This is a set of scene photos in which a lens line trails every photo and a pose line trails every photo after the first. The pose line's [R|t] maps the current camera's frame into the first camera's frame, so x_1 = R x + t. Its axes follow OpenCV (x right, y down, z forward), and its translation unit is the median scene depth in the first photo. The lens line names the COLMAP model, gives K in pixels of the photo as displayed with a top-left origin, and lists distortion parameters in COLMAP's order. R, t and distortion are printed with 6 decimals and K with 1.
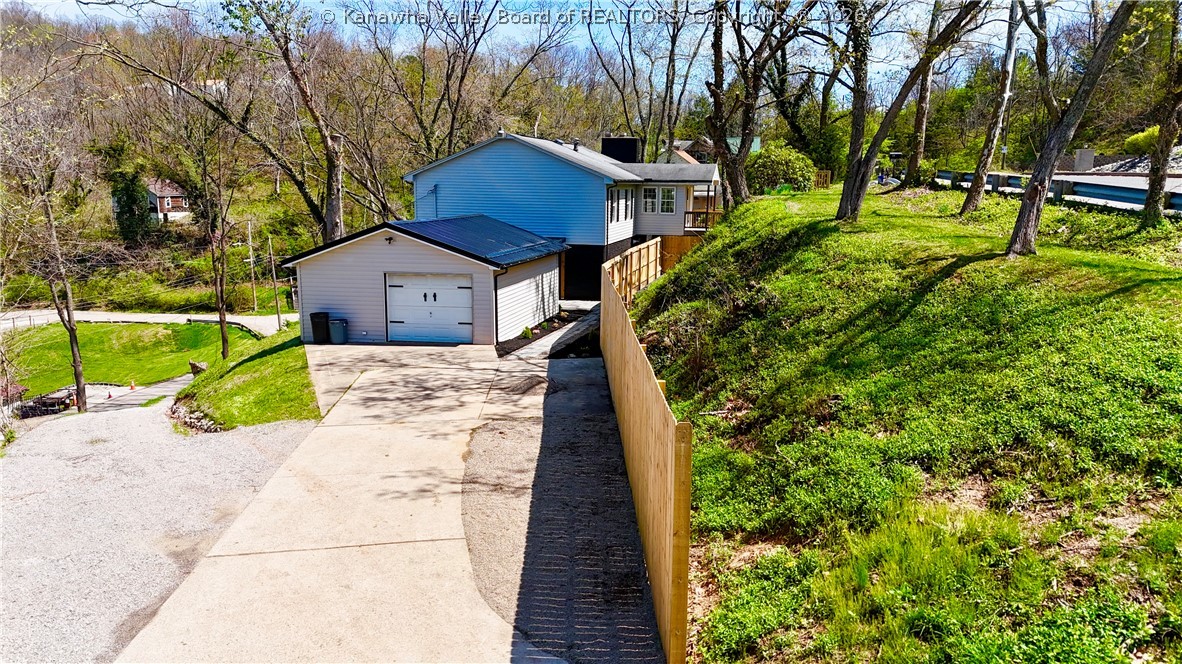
lens RADIAL K [[864.1, 0, 591.8], [0, 864.1, 327.5], [0, 0, 1]] dist [0.082023, -0.076303]
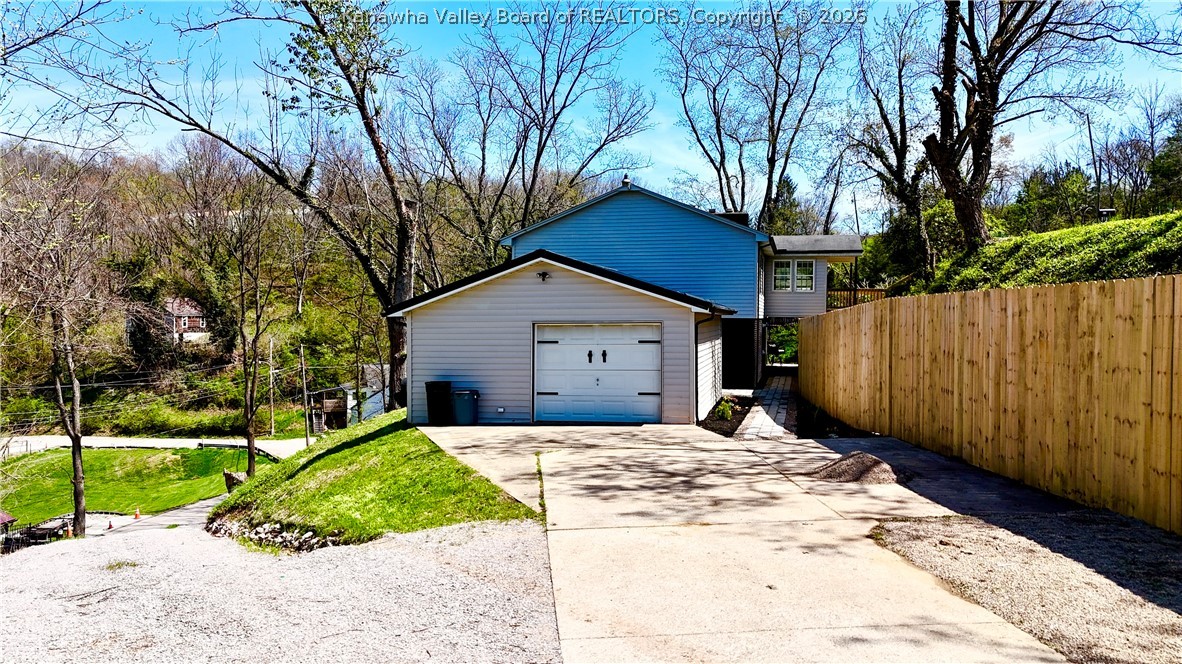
lens RADIAL K [[864.1, 0, 591.8], [0, 864.1, 327.5], [0, 0, 1]] dist [0.082023, -0.076303]
pose [[0.999992, -0.003086, -0.002568, -0.072895], [0.002654, 0.988104, -0.153762, 0.018667], [0.003012, 0.153754, 0.988105, 0.118983]]
